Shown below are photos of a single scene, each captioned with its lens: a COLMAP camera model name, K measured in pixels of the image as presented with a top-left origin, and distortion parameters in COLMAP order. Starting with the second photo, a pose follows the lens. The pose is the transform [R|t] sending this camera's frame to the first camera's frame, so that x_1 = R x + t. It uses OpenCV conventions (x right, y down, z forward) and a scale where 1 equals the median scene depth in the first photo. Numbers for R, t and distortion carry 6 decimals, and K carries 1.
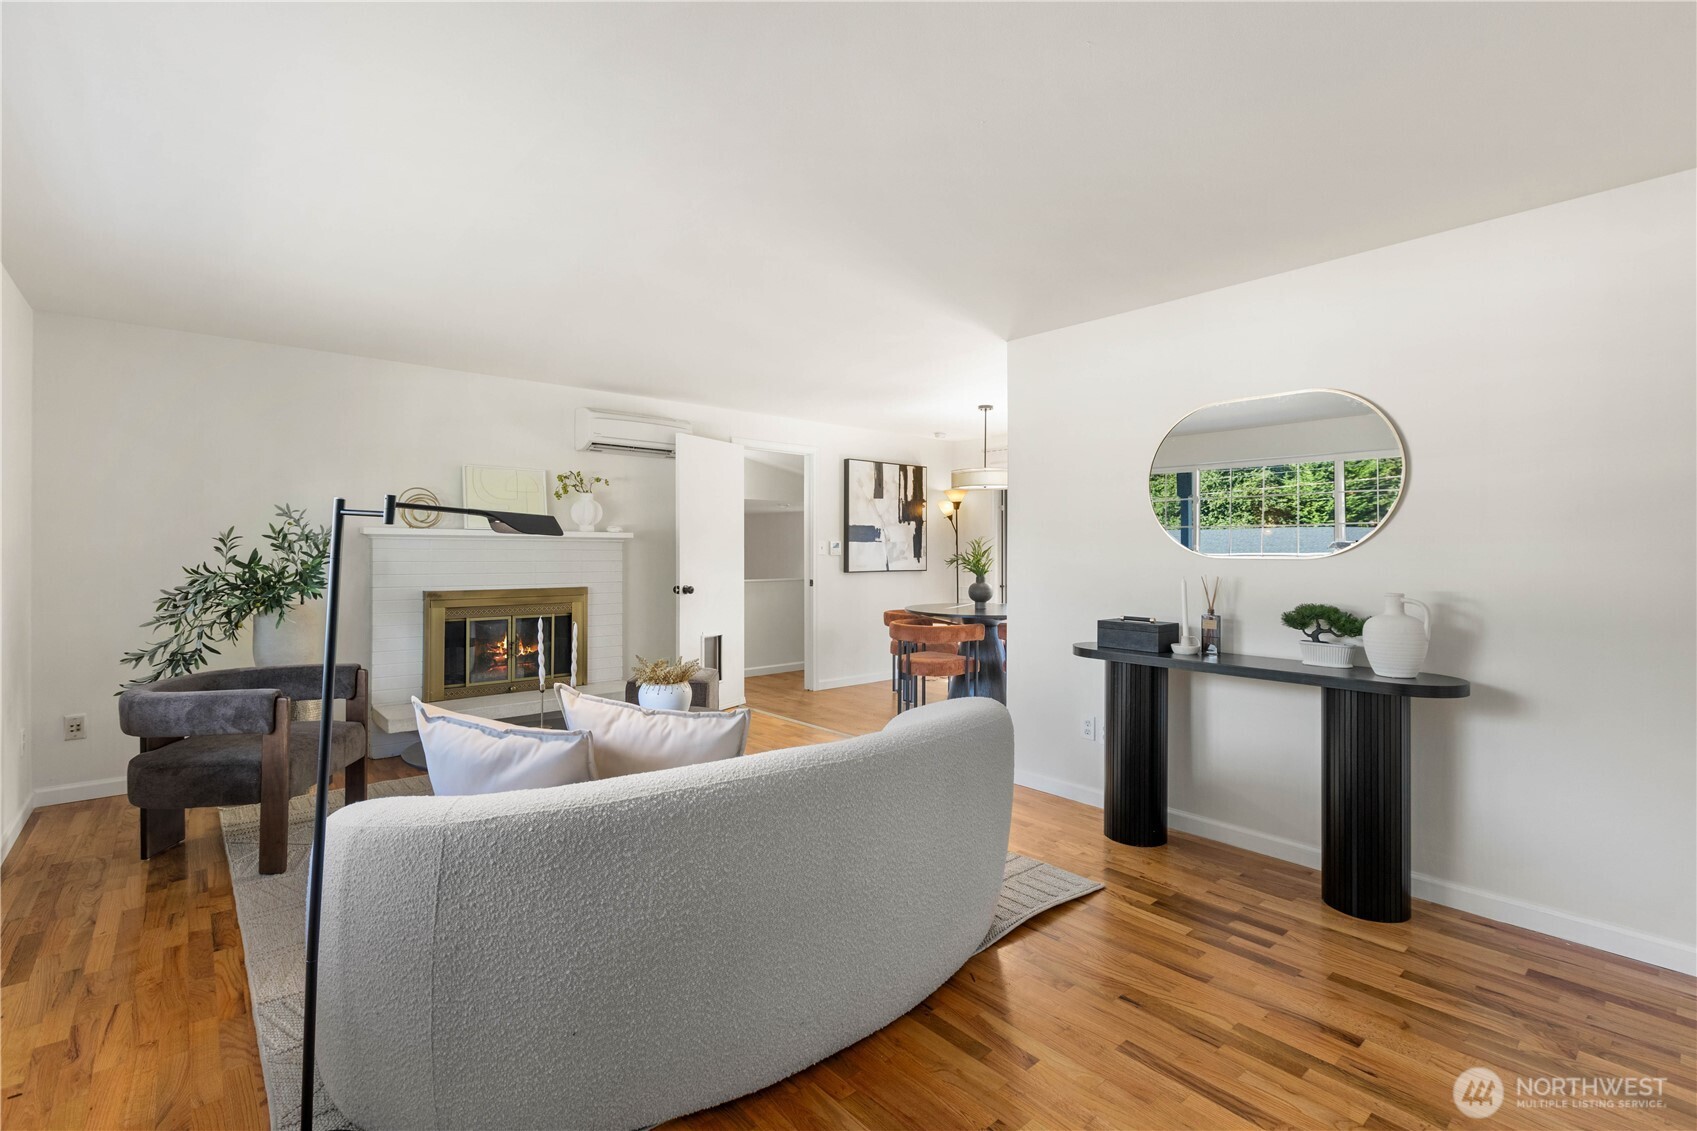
lens RADIAL K [[771.0, 0, 843.8], [0, 771.0, 546.3], [0, 0, 1]] dist [0.004697, -0.001335]
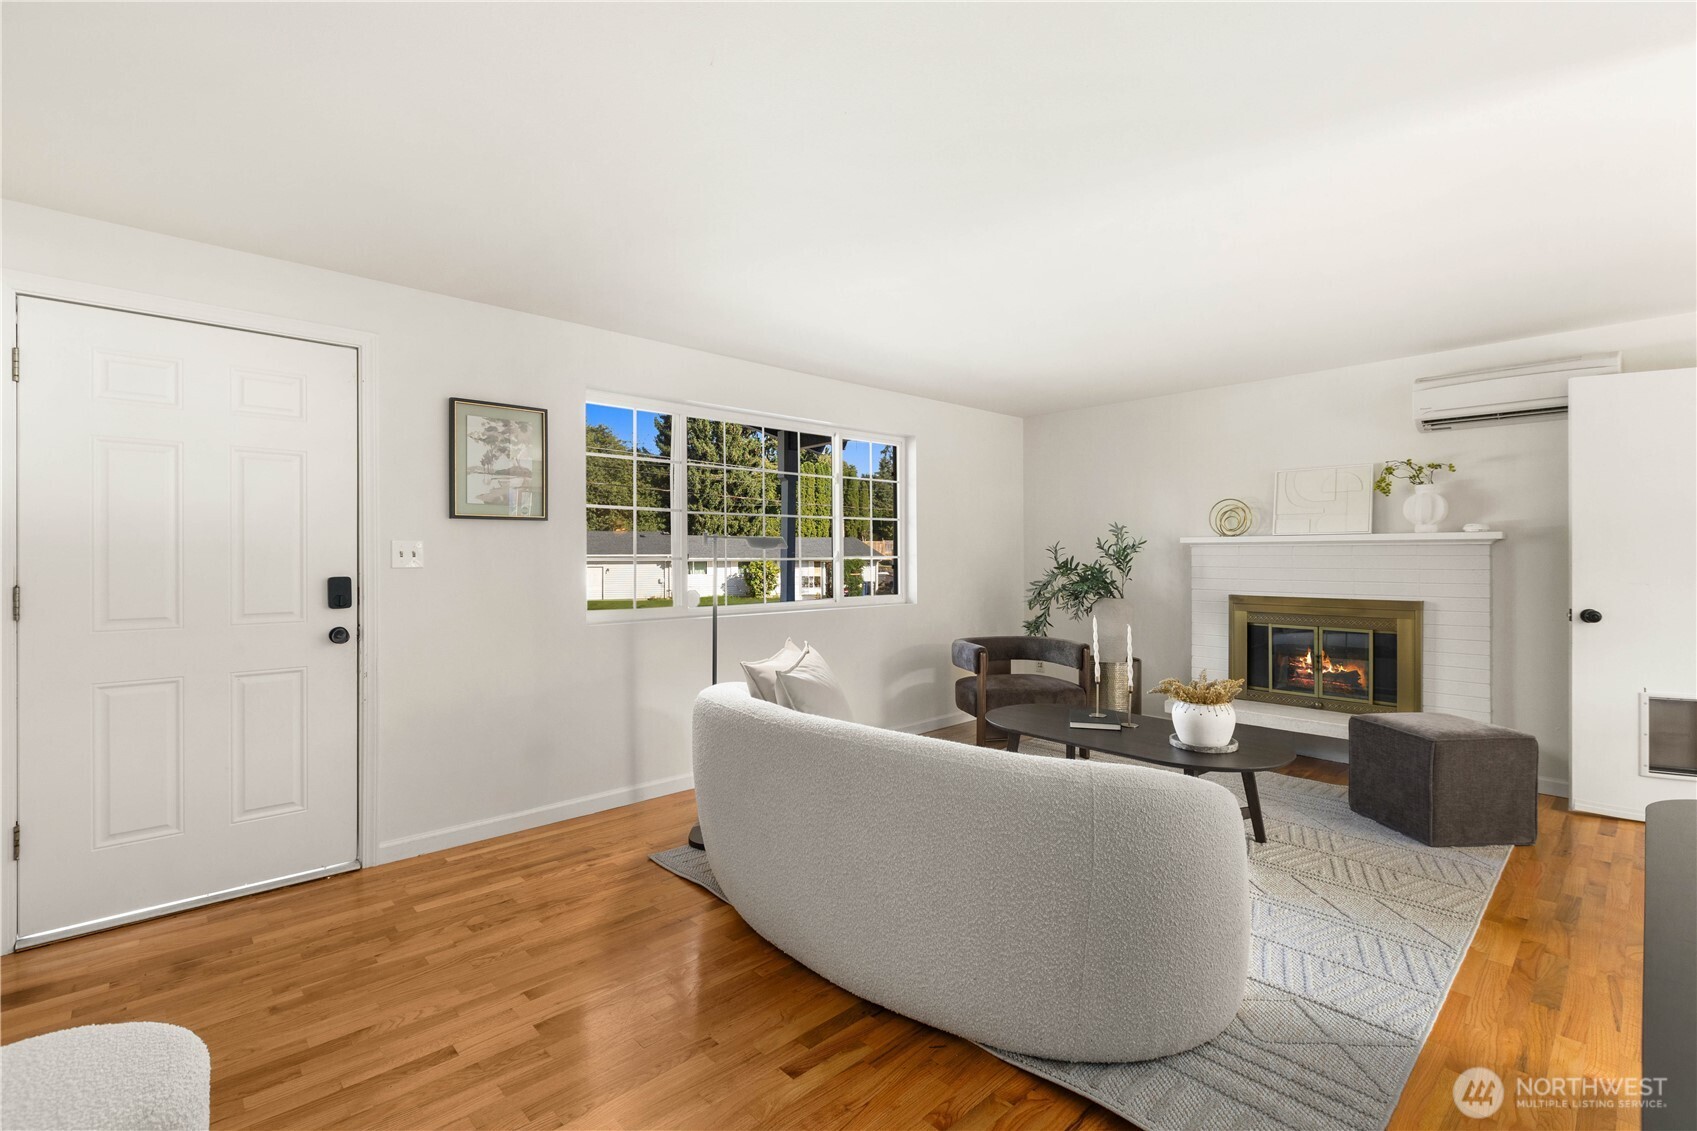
lens RADIAL K [[771.0, 0, 844.5], [0, 771.0, 553.0], [0, 0, 1]] dist [0.004697, -0.001335]
pose [[0.037243, -0.008712, -0.999268, 0.422265], [0.008141, 0.999931, -0.008414, 0.003592], [0.999273, -0.007821, 0.037311, 0.352676]]
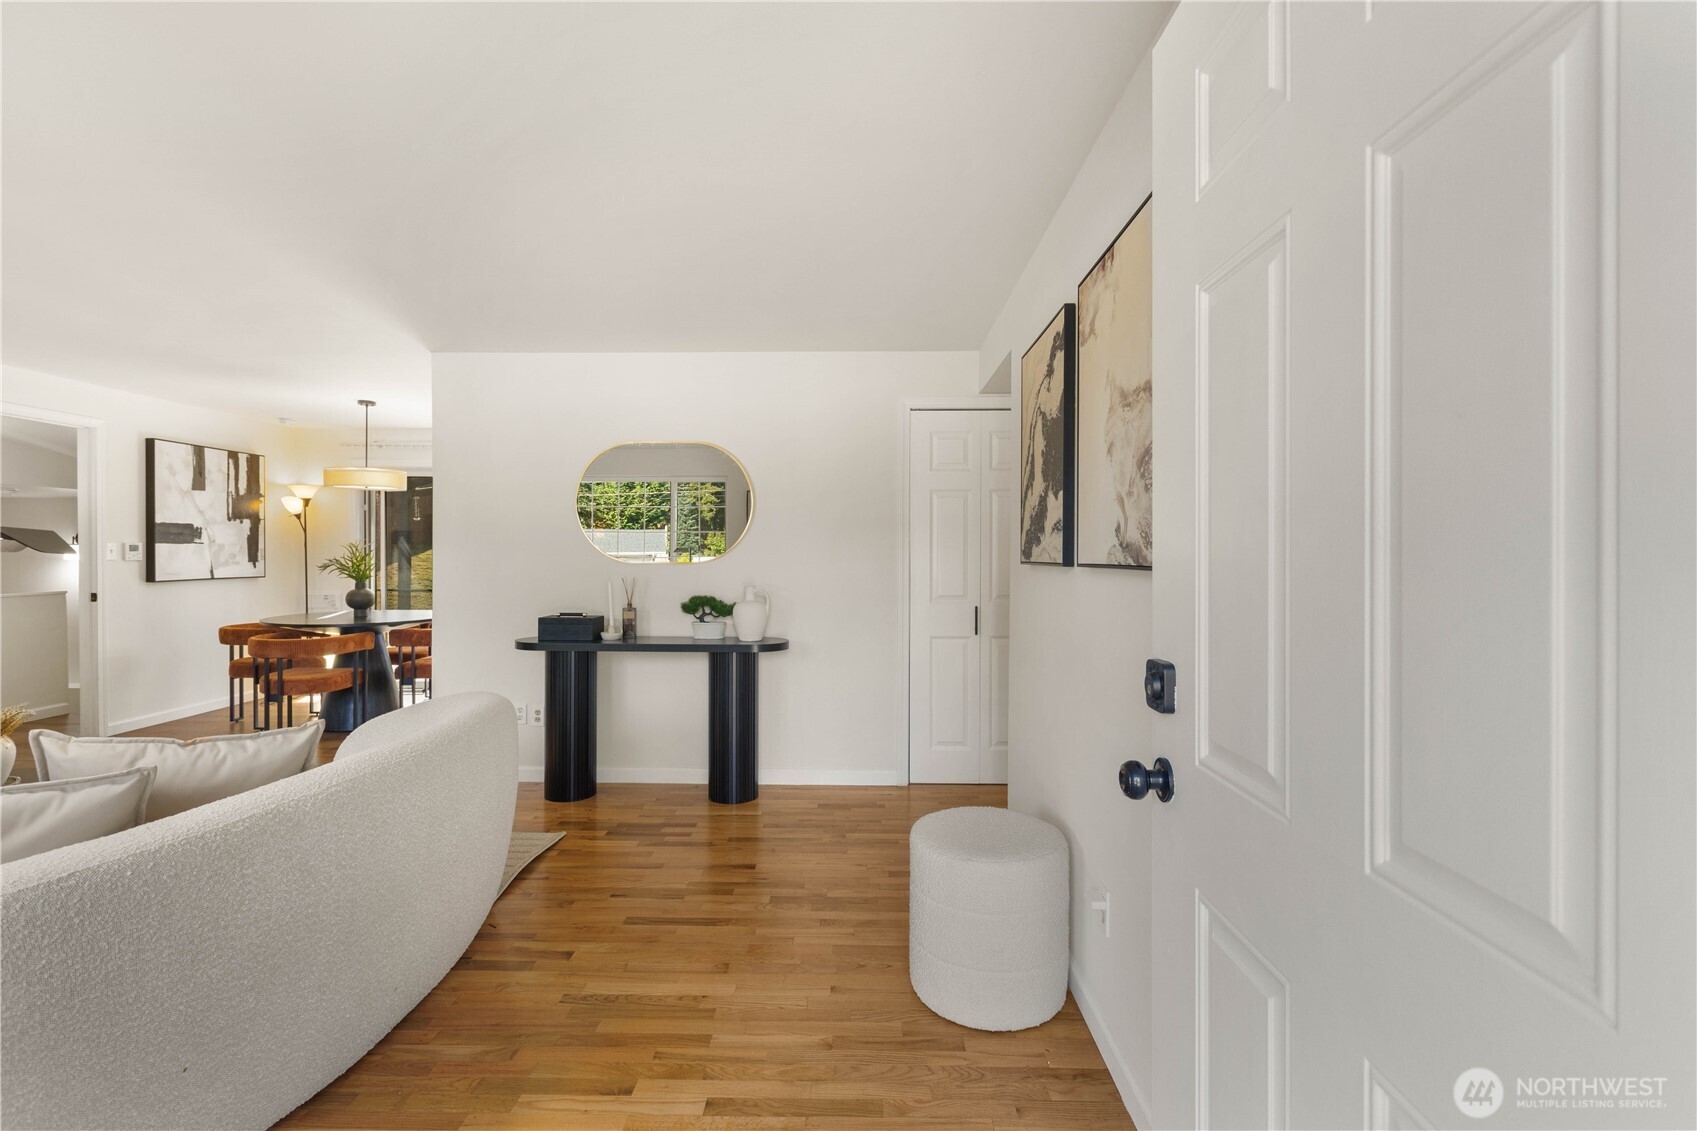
lens RADIAL K [[771.0, 0, 841.9], [0, 771.0, 557.1], [0, 0, 1]] dist [0.004697, -0.001335]
pose [[0.669010, -0.006938, 0.743221, -0.140623], [-0.005622, 0.999881, 0.014394, -0.009022], [-0.743232, -0.013808, 0.668891, -0.069998]]
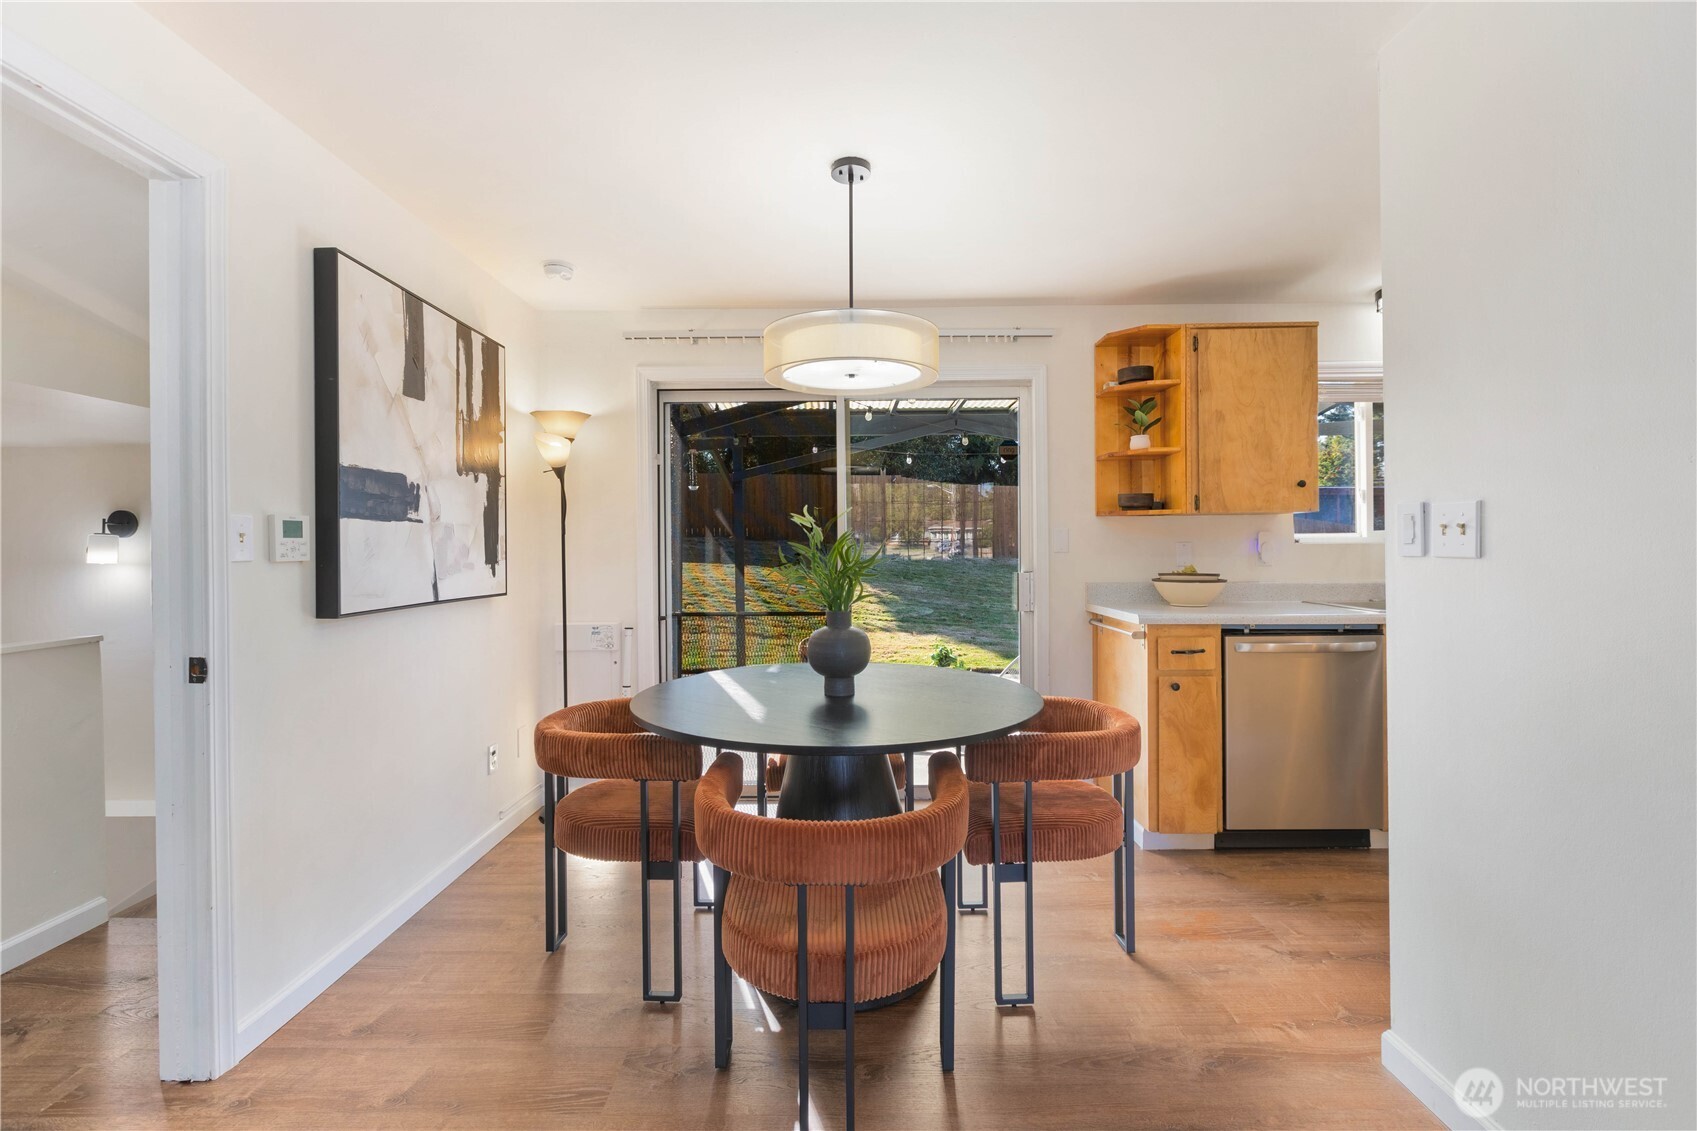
lens RADIAL K [[752.2, 0, 843.3], [0, 752.2, 548.4], [0, 0, 1]] dist [0.000215, -0.000077]
pose [[0.659248, -0.007142, 0.751892, -0.109101], [0.004952, 0.999974, 0.005156, 0.007151], [-0.751910, 0.000324, 0.659266, 0.816756]]
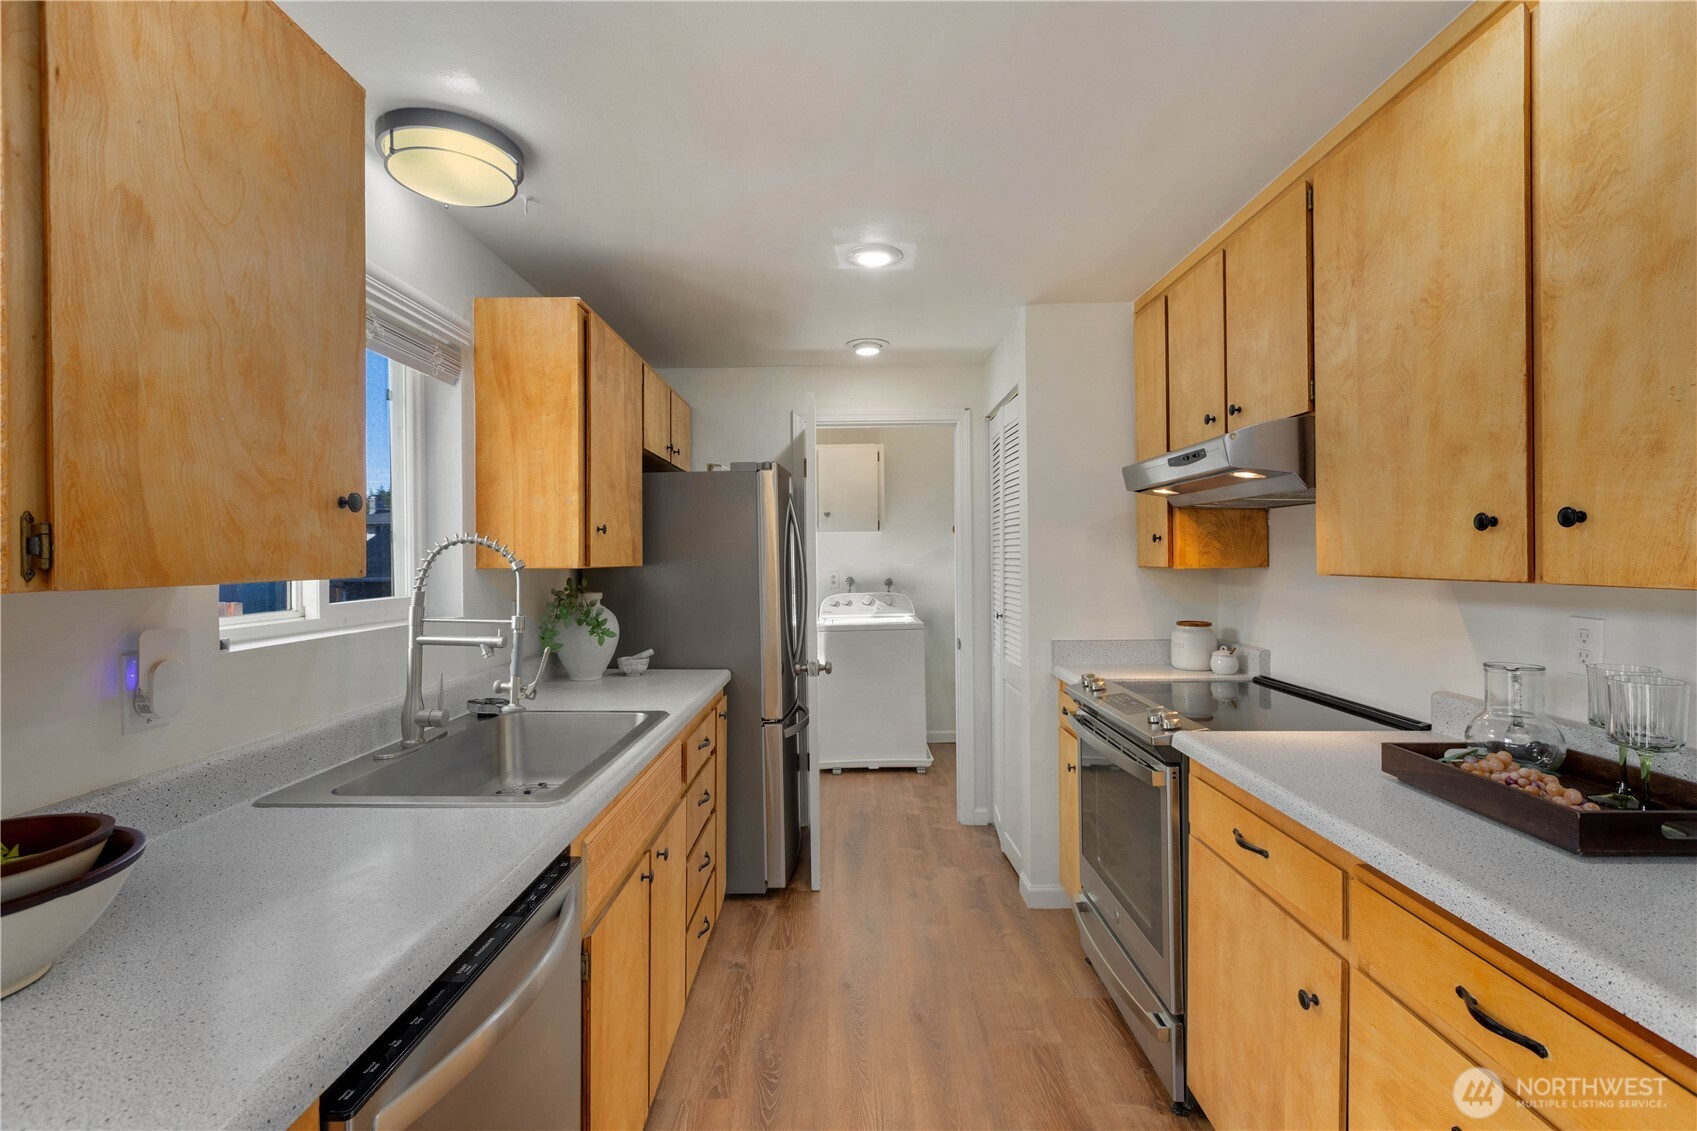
lens RADIAL K [[771.0, 0, 845.0], [0, 771.0, 563.7], [0, 0, 1]] dist [0.004697, -0.001335]
pose [[-0.750949, -0.002996, 0.660354, 0.310889], [-0.000361, 0.999991, 0.004126, -0.021548], [-0.660360, 0.002860, -0.750943, 1.004841]]
